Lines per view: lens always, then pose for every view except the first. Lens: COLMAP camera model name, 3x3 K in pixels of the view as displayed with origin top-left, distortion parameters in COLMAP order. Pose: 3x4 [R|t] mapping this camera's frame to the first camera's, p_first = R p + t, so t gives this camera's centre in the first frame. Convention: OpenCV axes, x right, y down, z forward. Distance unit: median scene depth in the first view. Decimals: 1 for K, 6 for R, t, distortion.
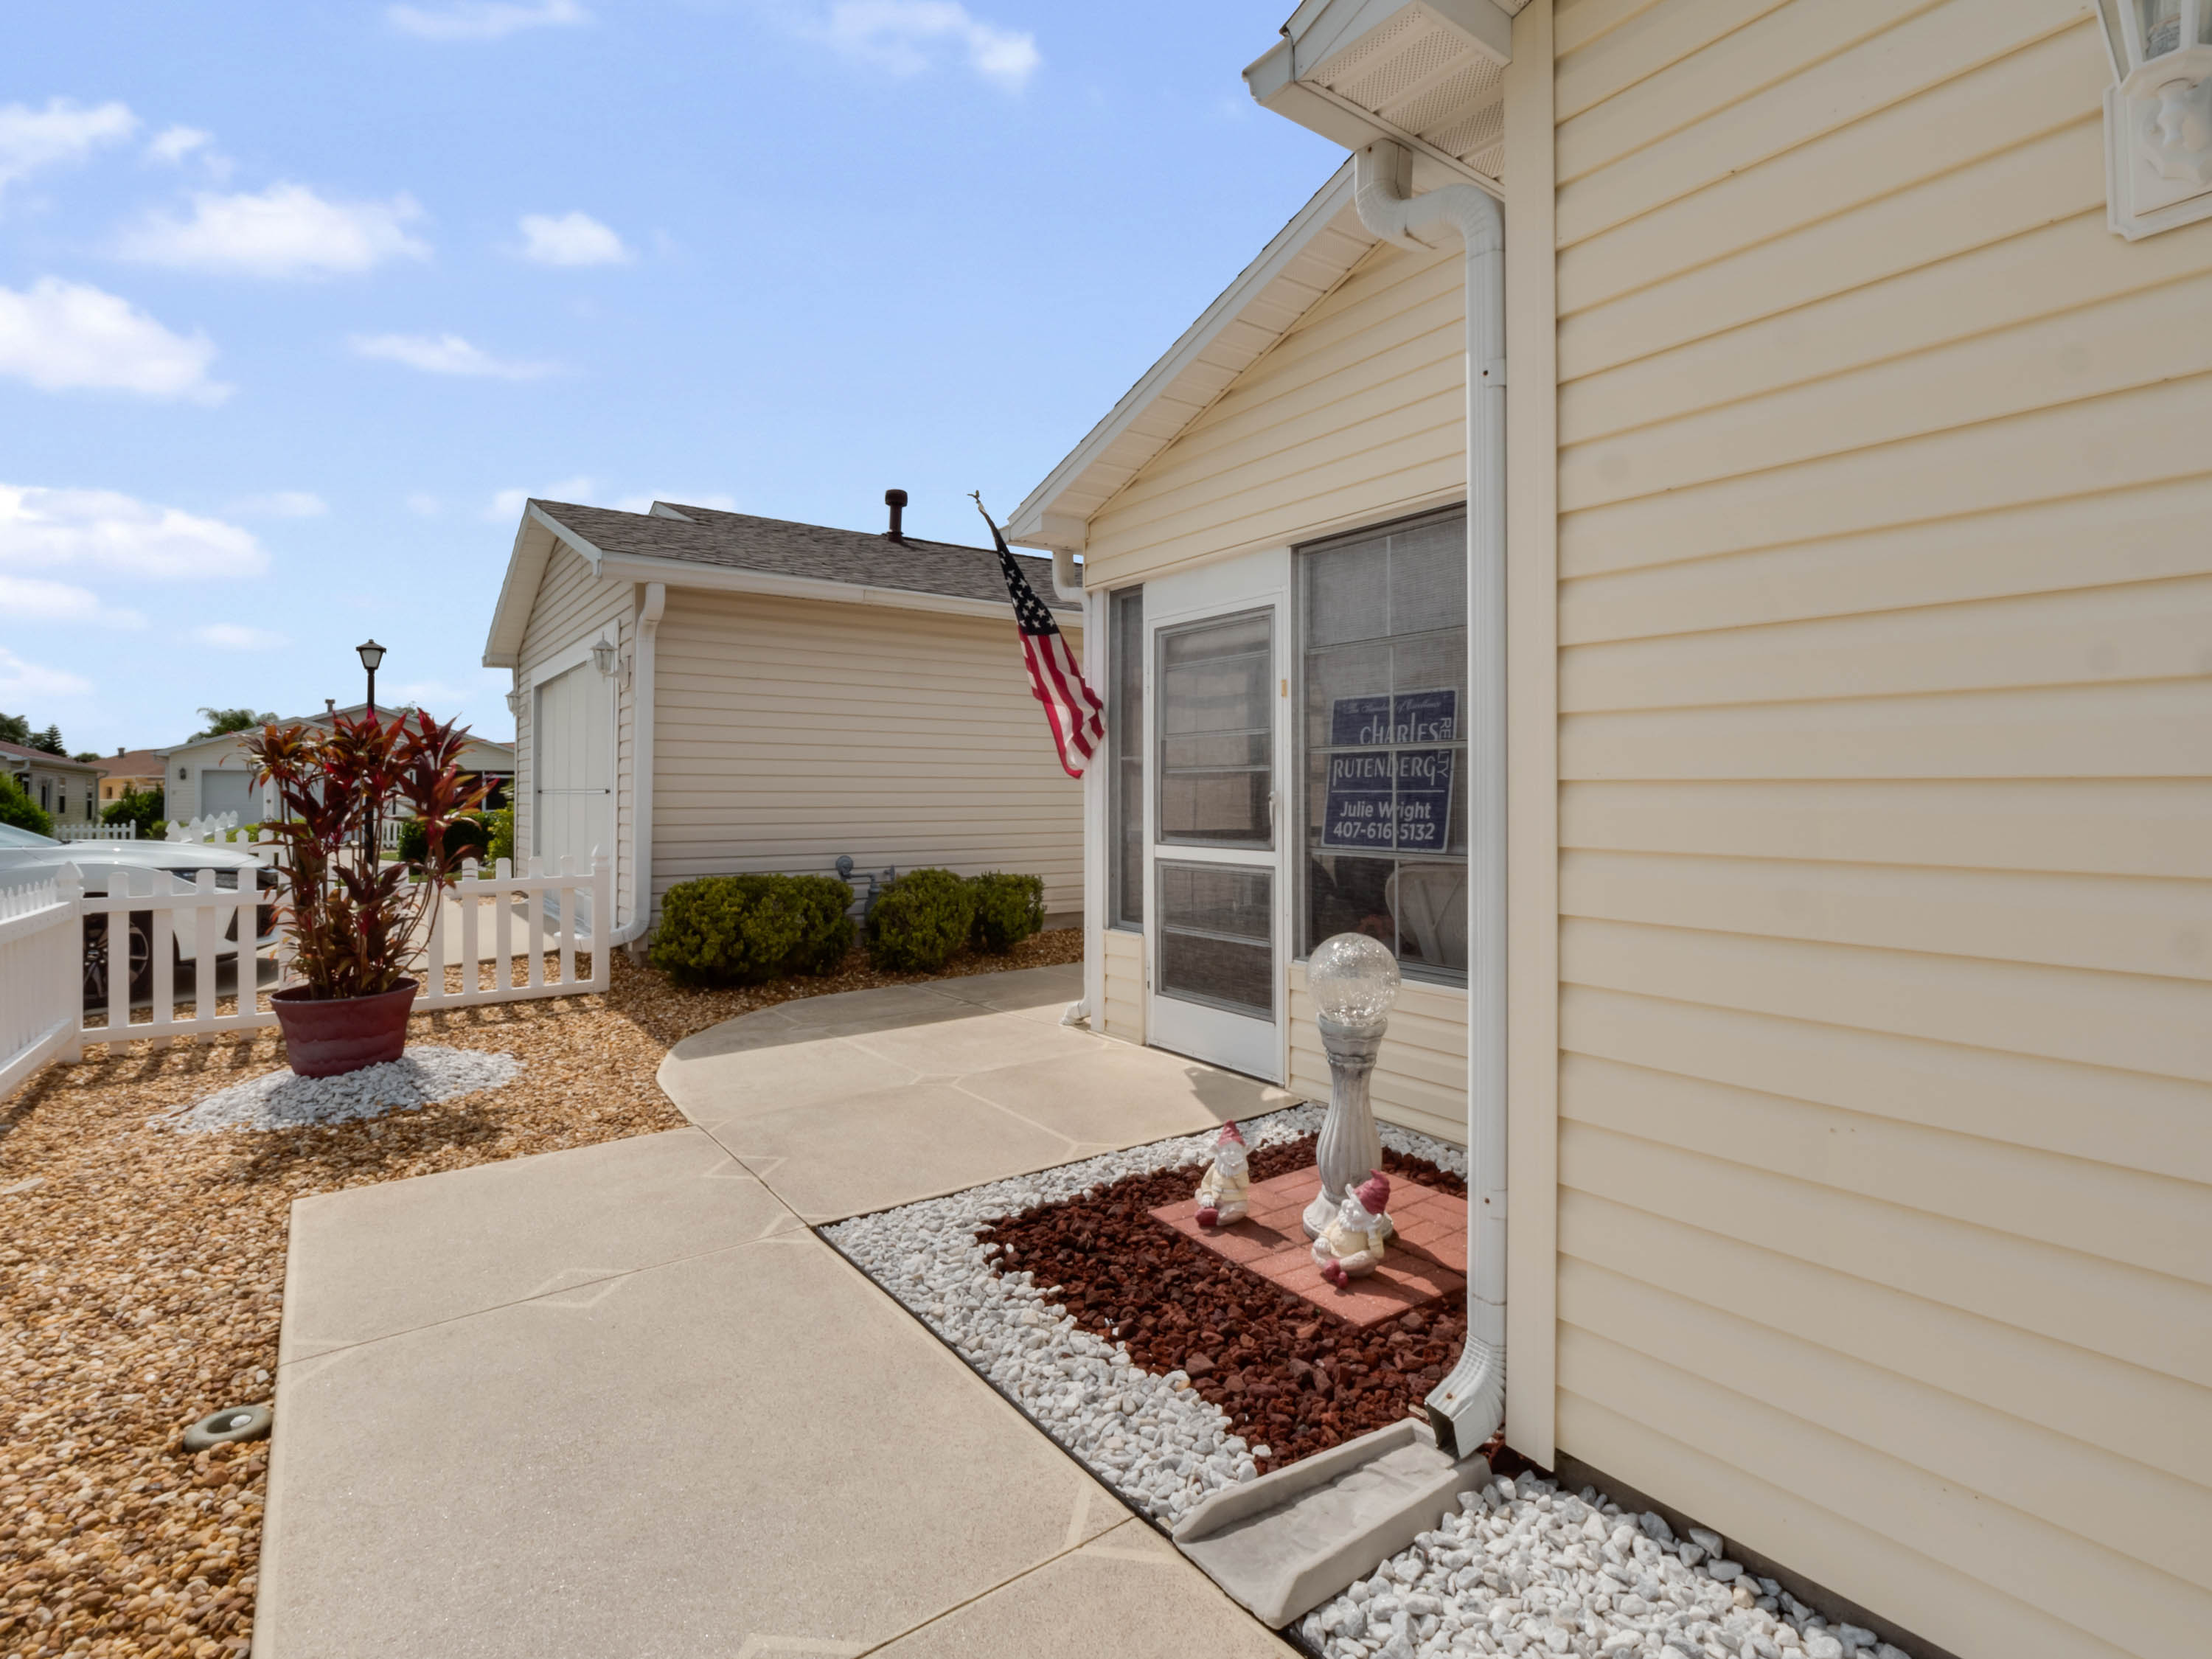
lens RADIAL K [[1086.7, 0, 1115.2], [0, 1086.7, 805.4], [0, 0, 1]] dist [-0.003023, -0.001466]
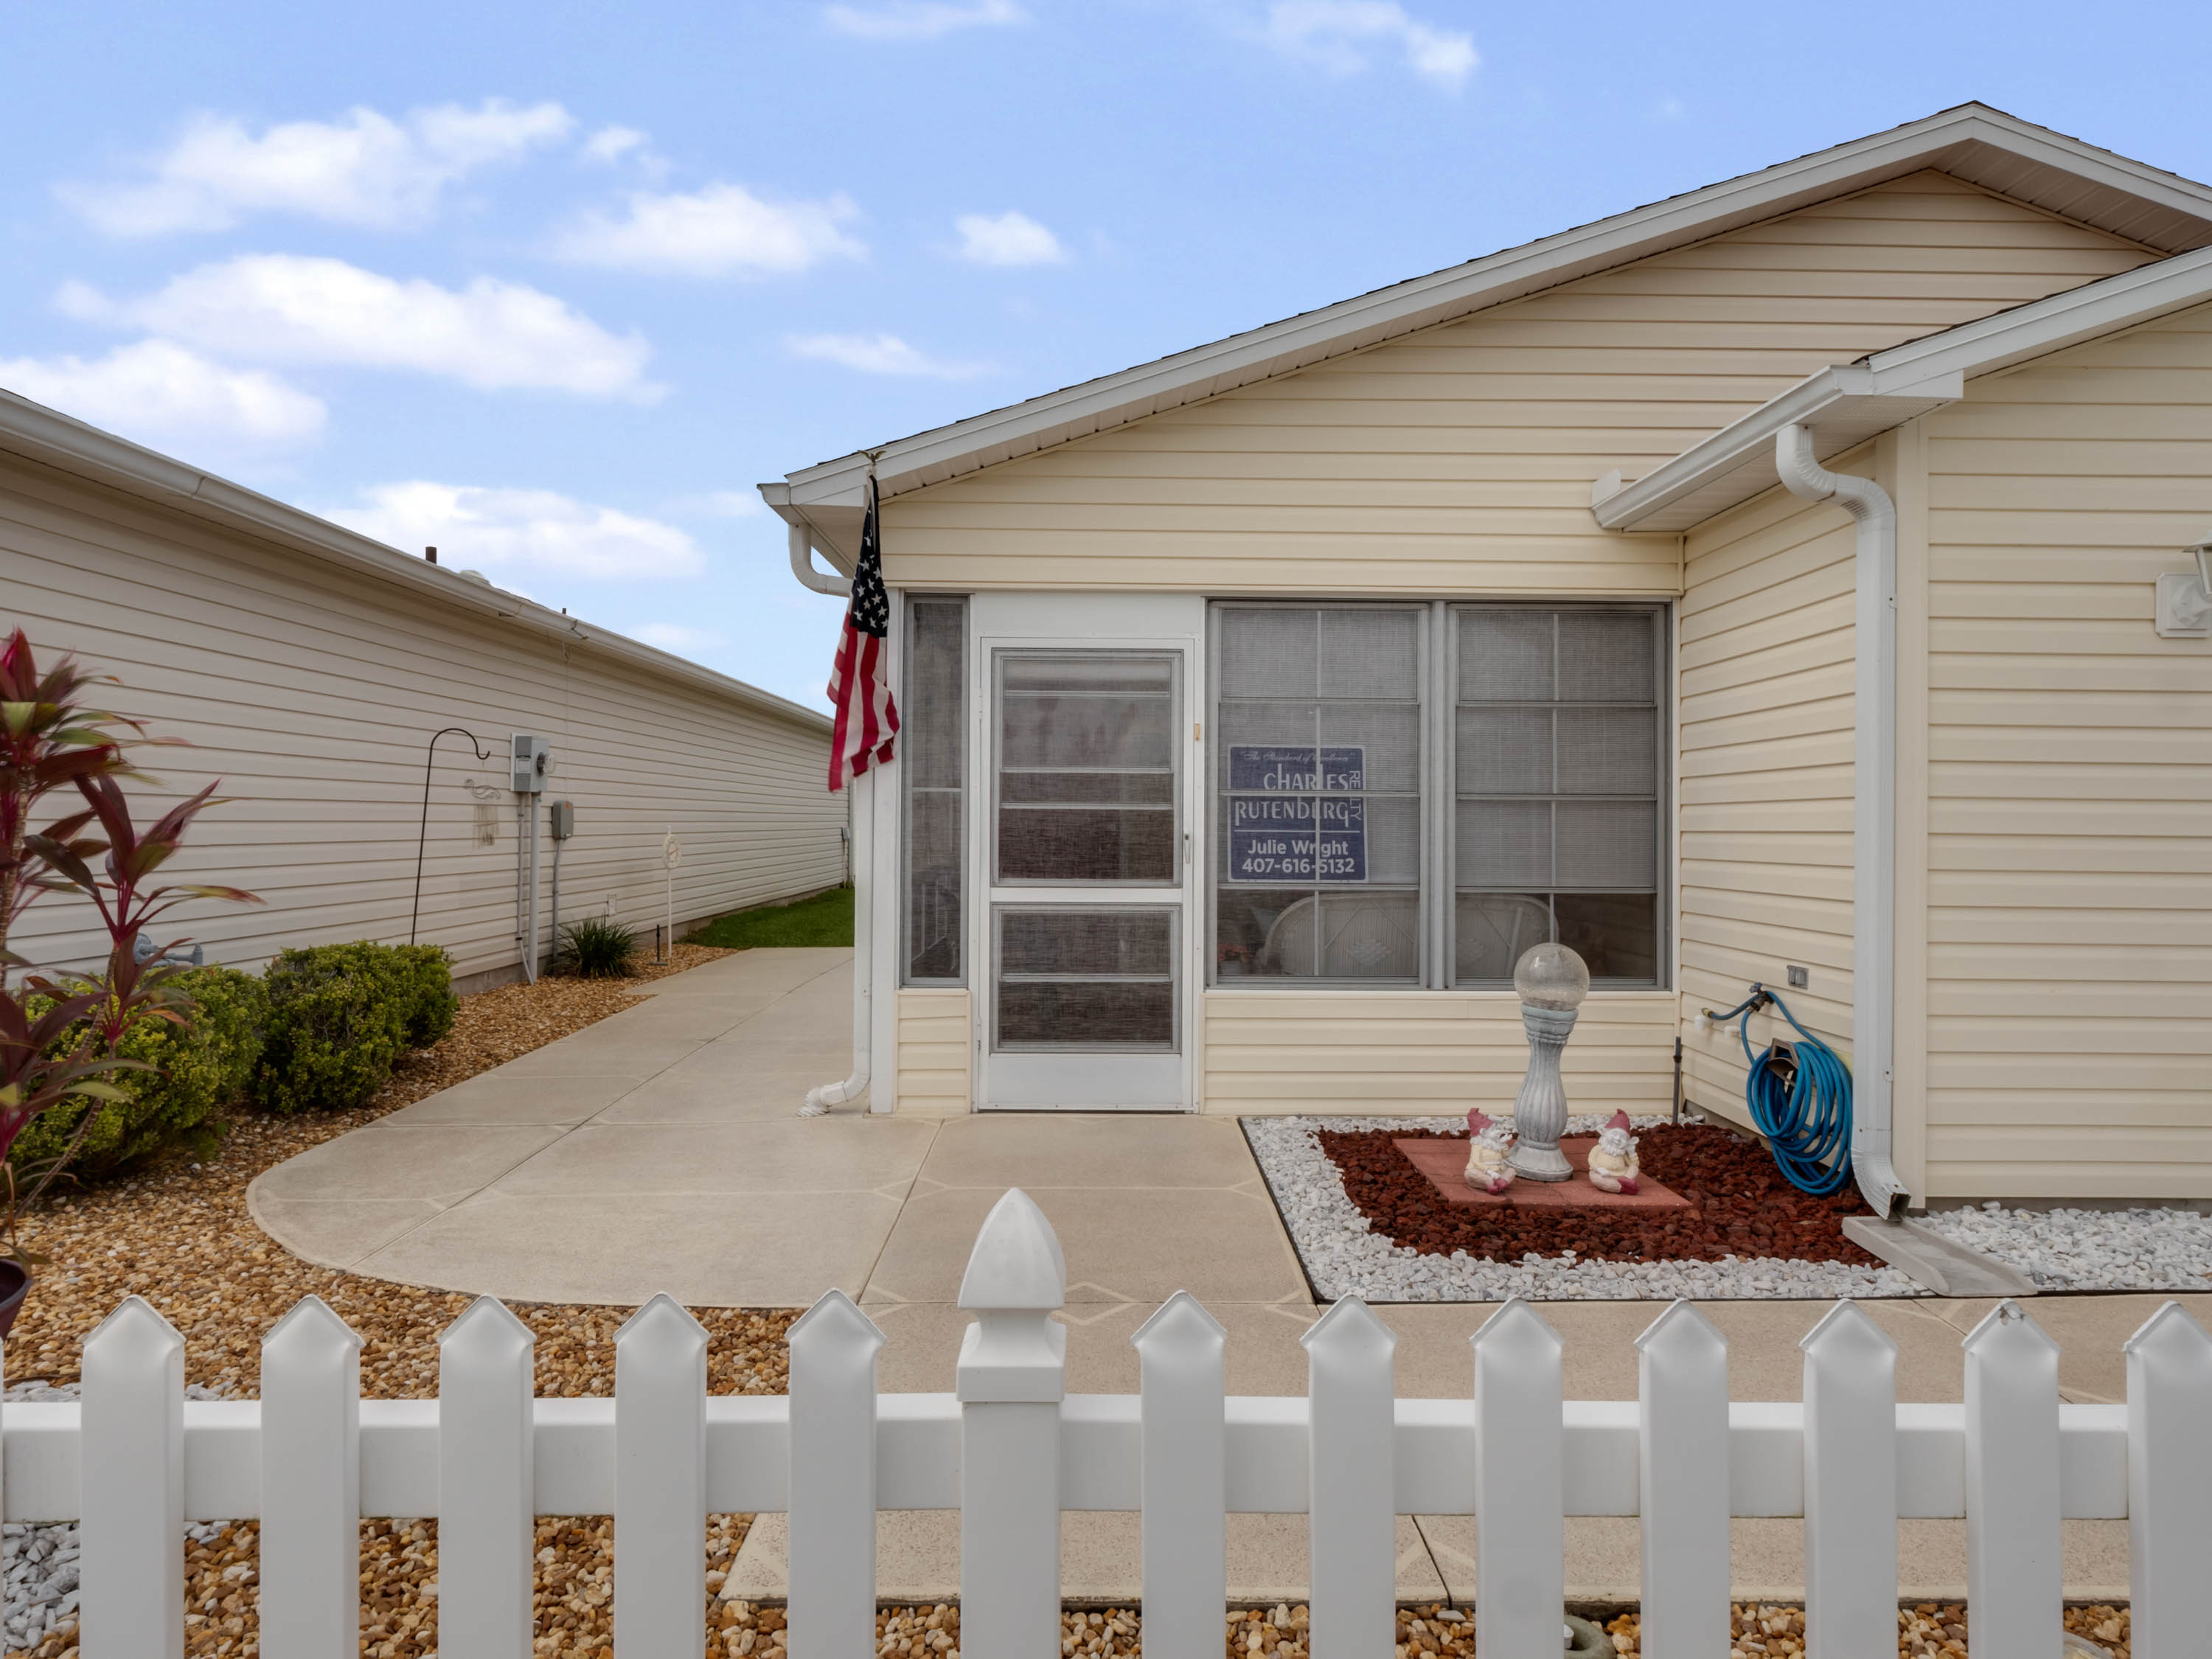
lens RADIAL K [[1167.5, 0, 1254.0], [0, 1167.5, 823.3], [0, 0, 1]] dist [-0.000769, -0.001240]
pose [[0.590172, 0.010990, 0.807203, -0.737470], [0.001175, 0.999895, -0.014472, -0.003443], [-0.807277, 0.009489, 0.590097, 0.297148]]
